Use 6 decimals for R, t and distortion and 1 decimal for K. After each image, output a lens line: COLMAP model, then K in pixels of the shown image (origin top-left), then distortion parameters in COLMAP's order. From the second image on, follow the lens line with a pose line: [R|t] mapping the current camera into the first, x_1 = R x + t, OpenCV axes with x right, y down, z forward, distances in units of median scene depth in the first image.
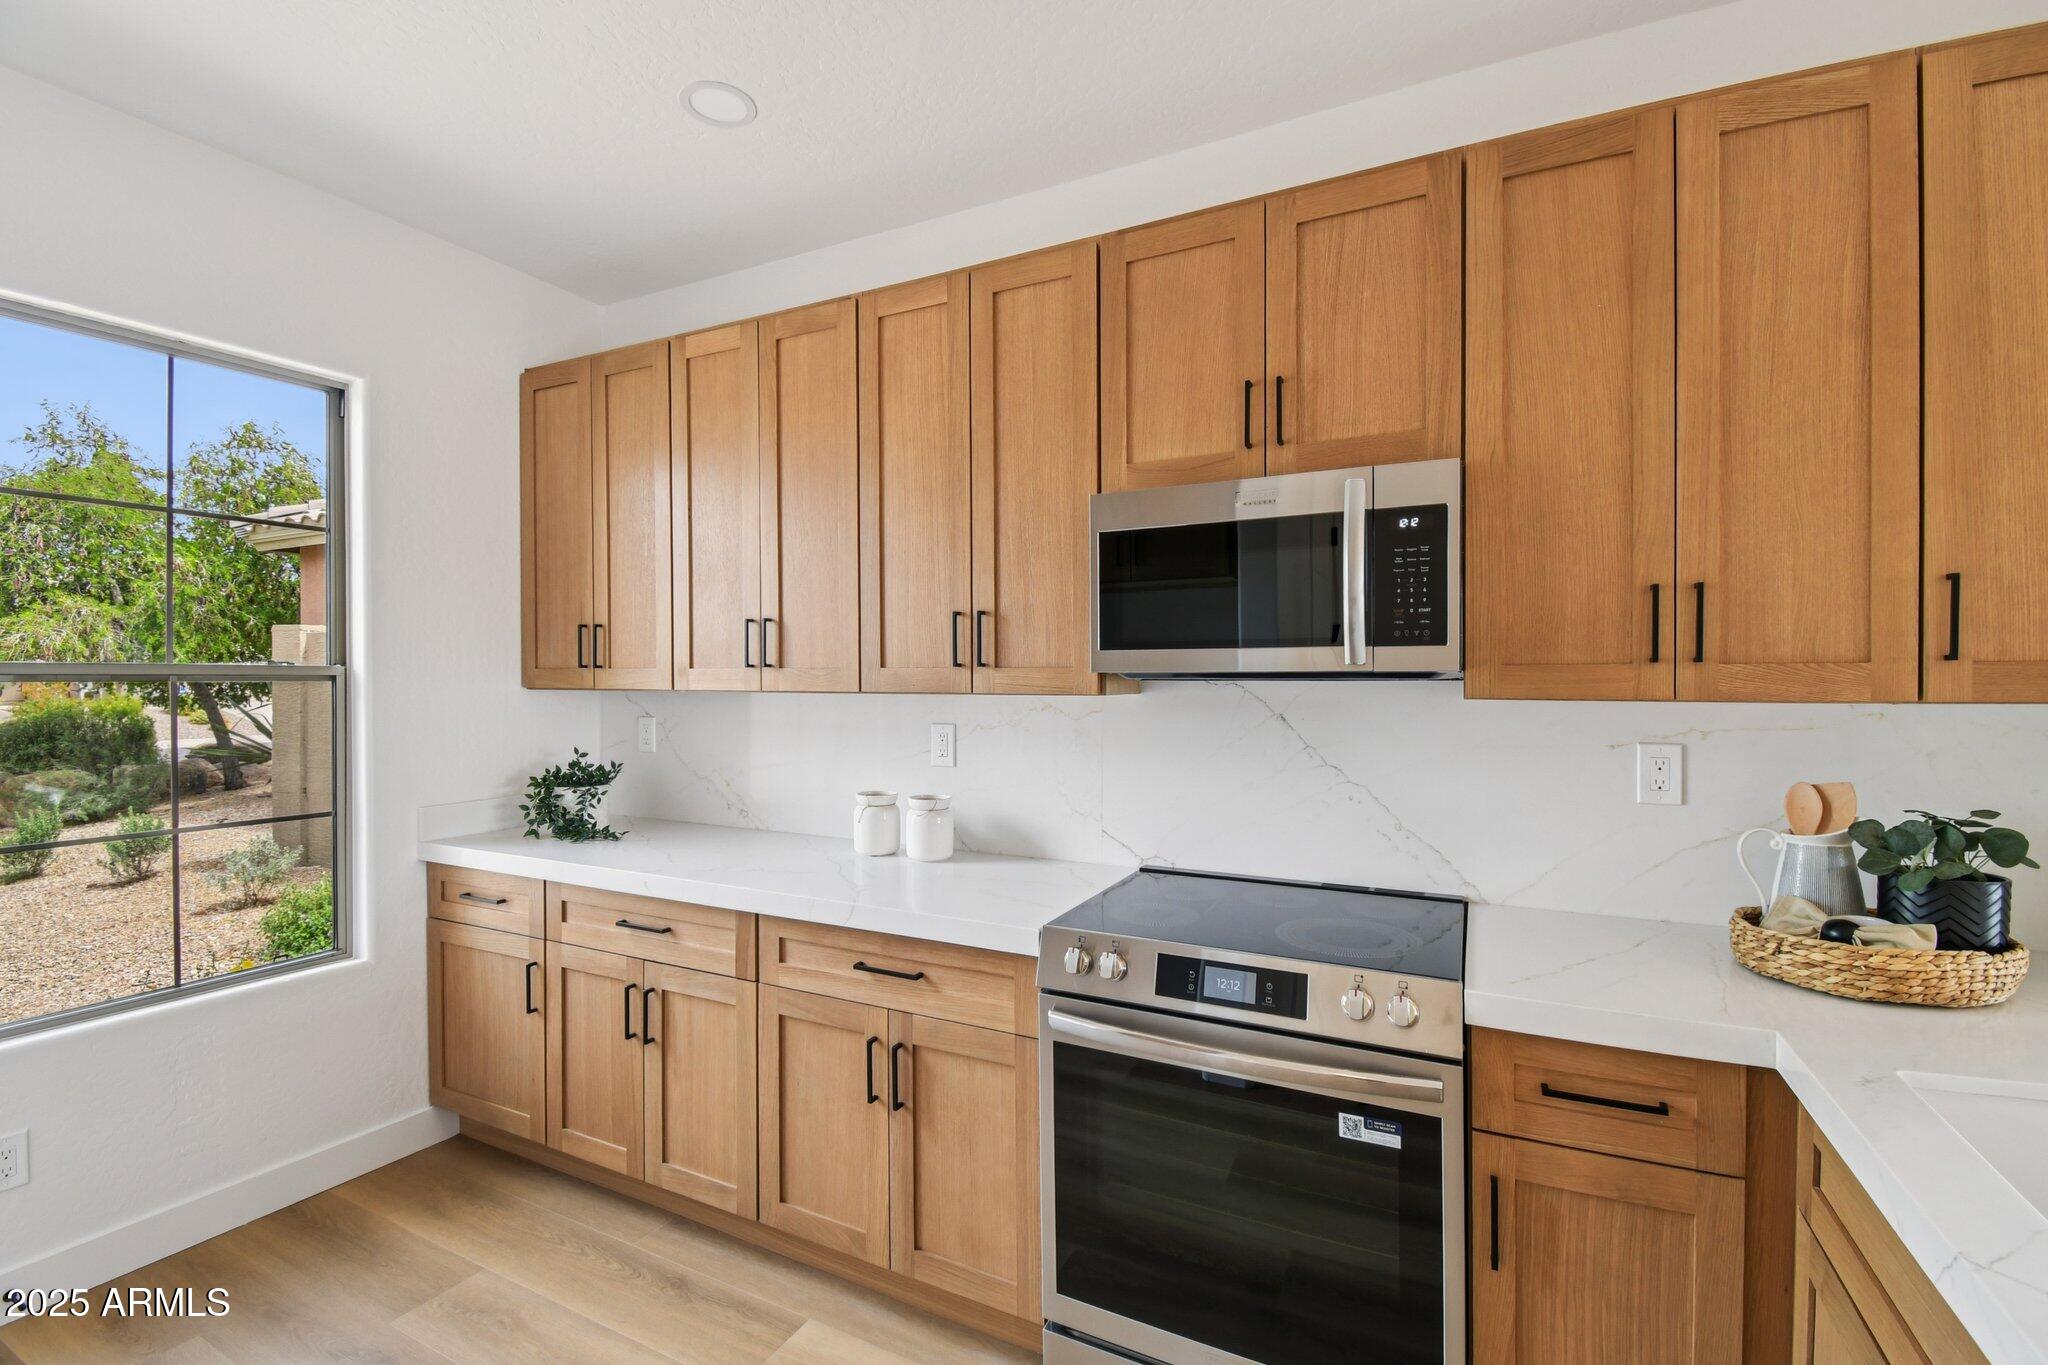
lens RADIAL K [[925.9, 0, 1026.8], [0, 925.9, 691.3], [0, 0, 1]] dist [0.019102, -0.000060]
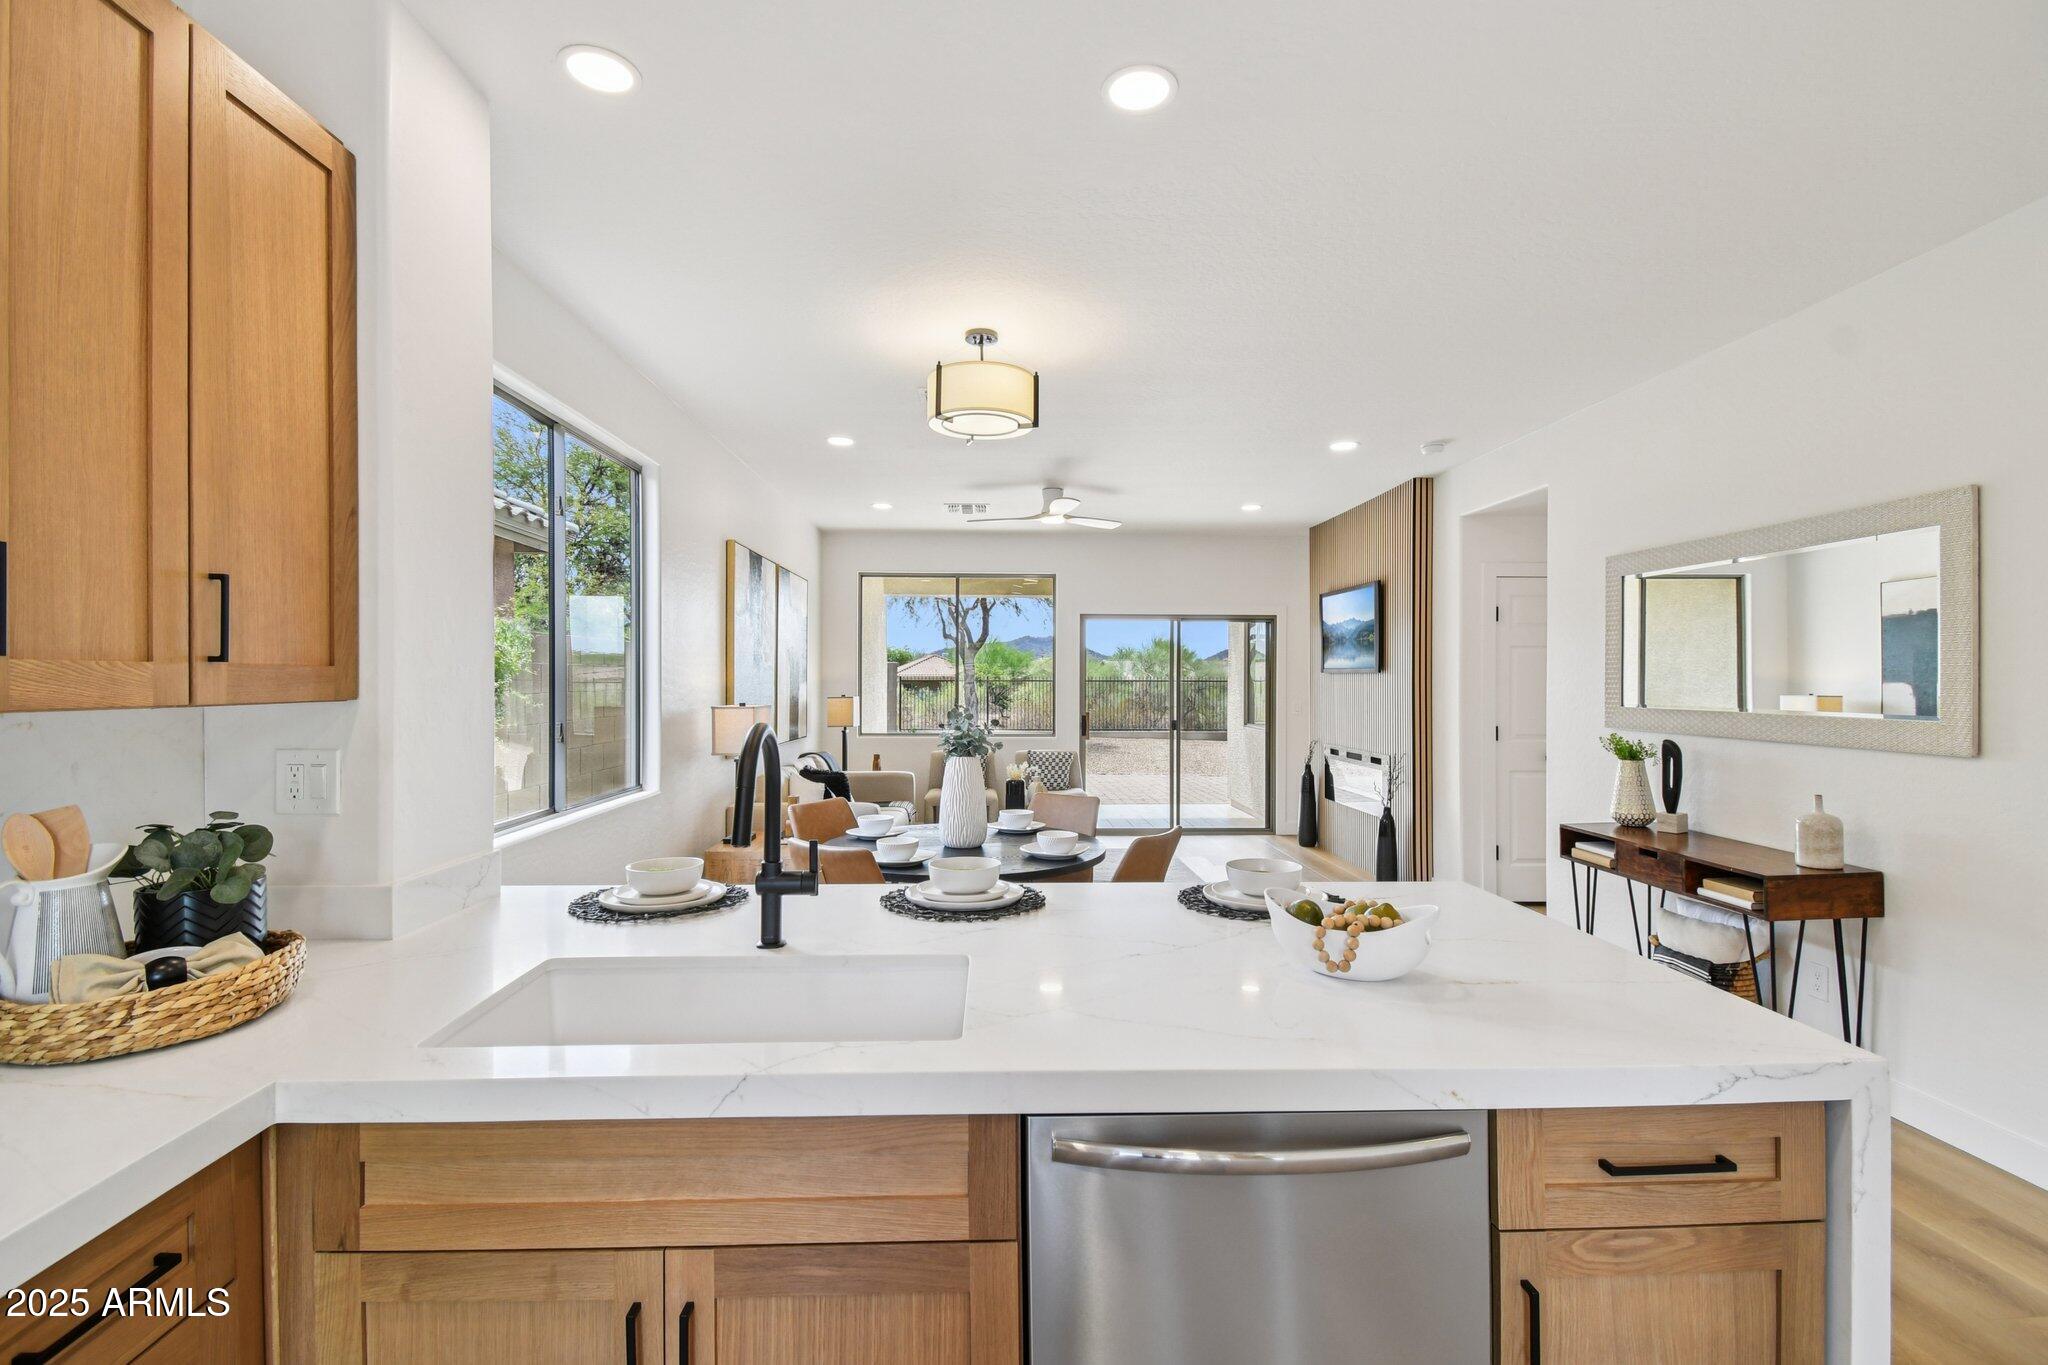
lens RADIAL K [[916.2, 0, 1015.0], [0, 916.2, 695.5], [0, 0, 1]] dist [0.008093, -0.001238]
pose [[-0.477162, -0.021589, 0.878550, -0.135052], [0.003744, 0.999639, 0.026598, -0.010248], [-0.878807, 0.015981, -0.476909, 0.373499]]
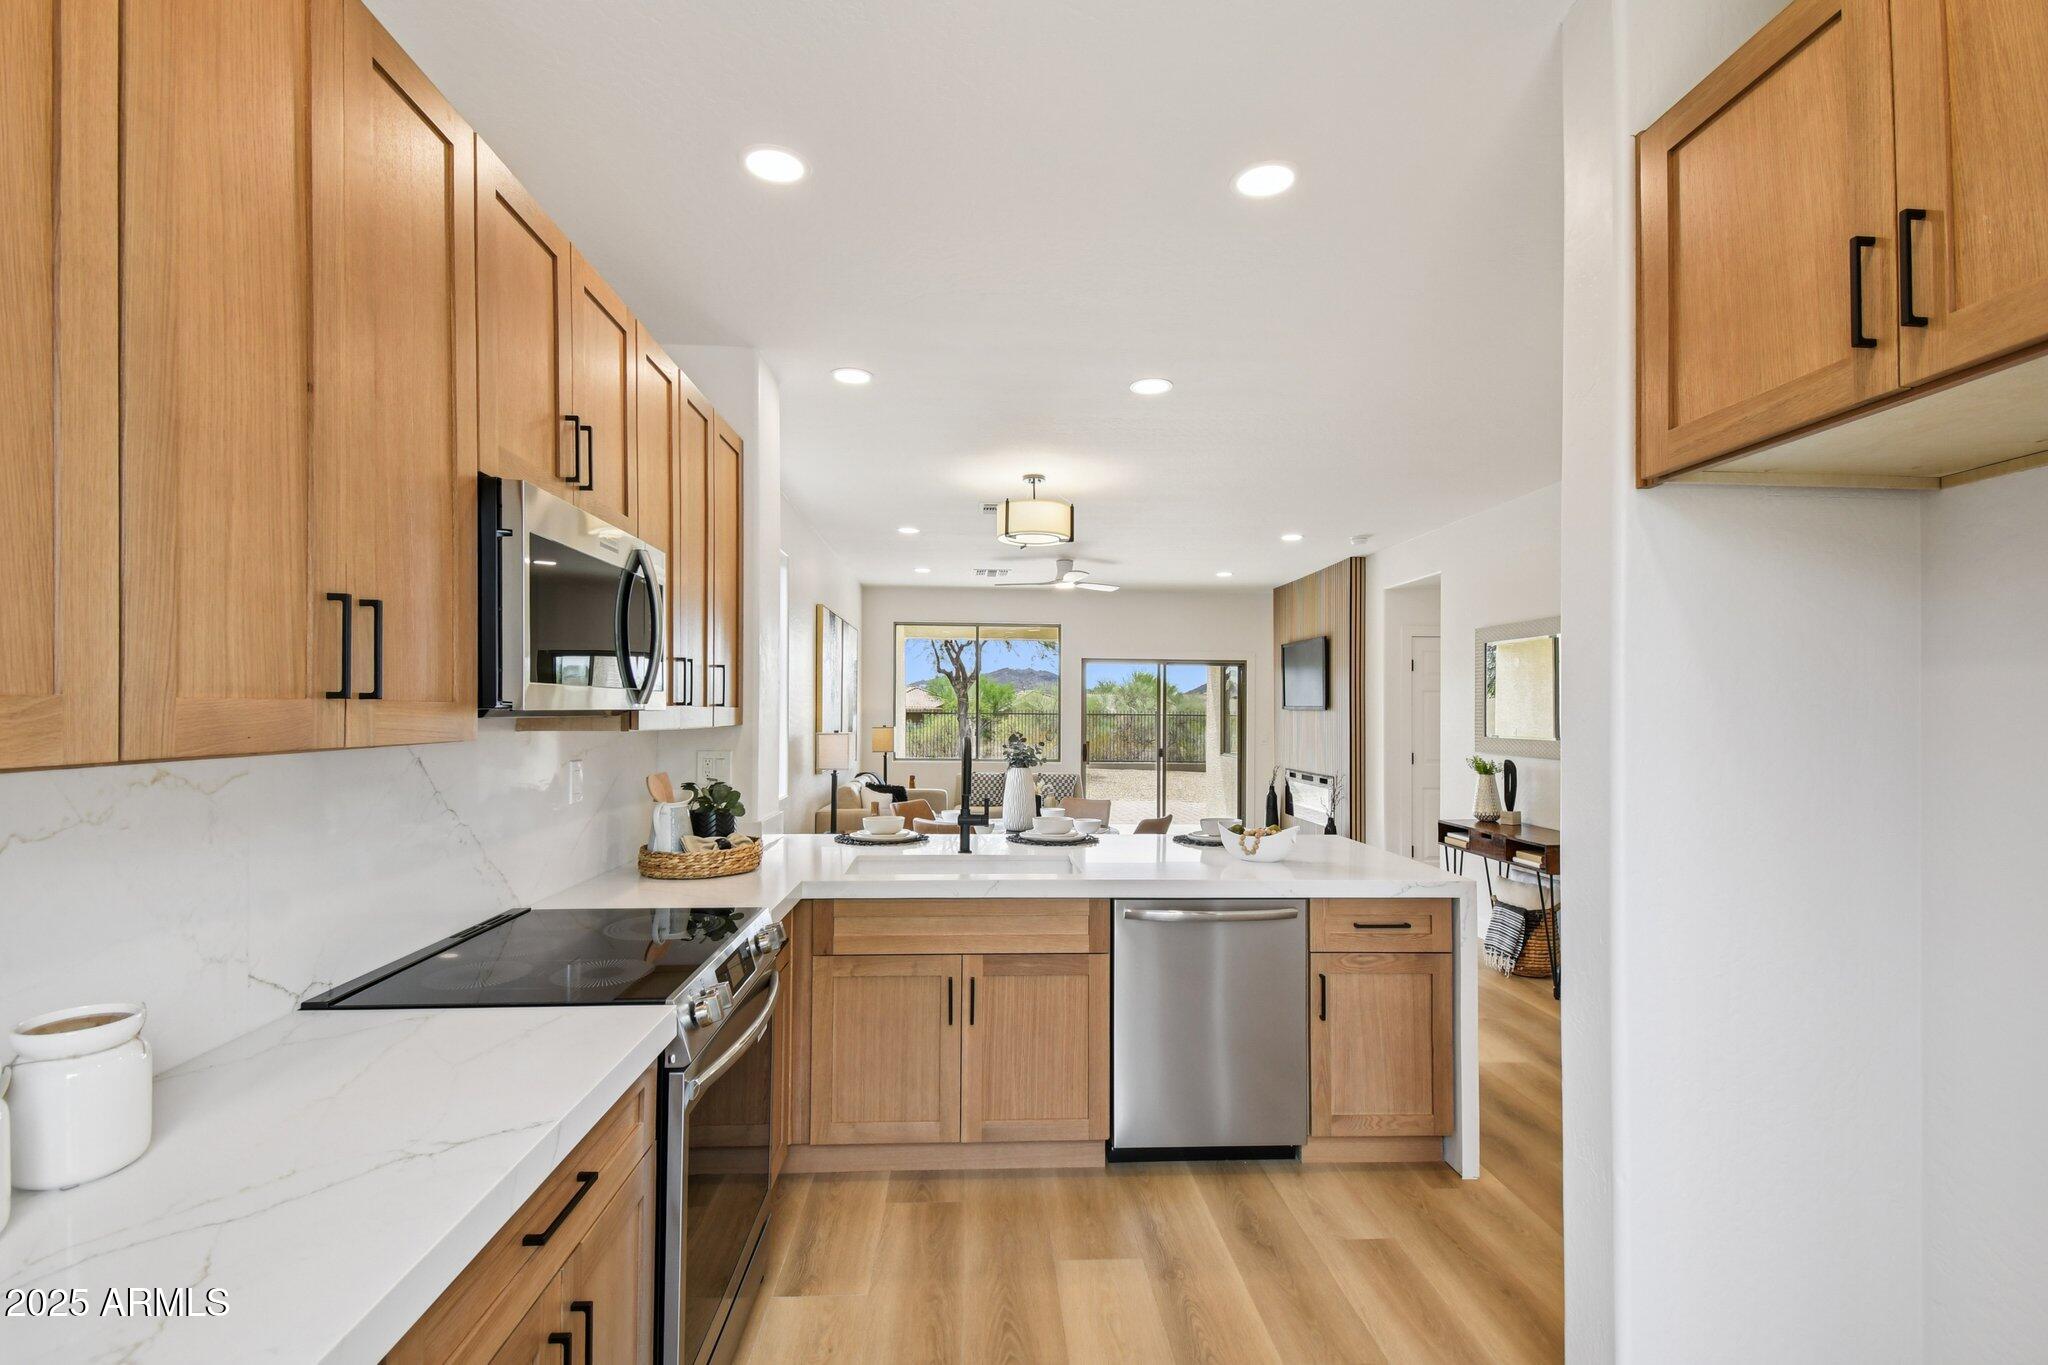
lens RADIAL K [[916.2, 0, 1015.0], [0, 916.2, 695.5], [0, 0, 1]] dist [0.008093, -0.001238]
pose [[-0.494692, 0.005480, 0.869051, -0.617300], [-0.004293, 0.999953, -0.008749, -0.021014], [-0.869058, -0.008059, -0.494645, 0.785115]]
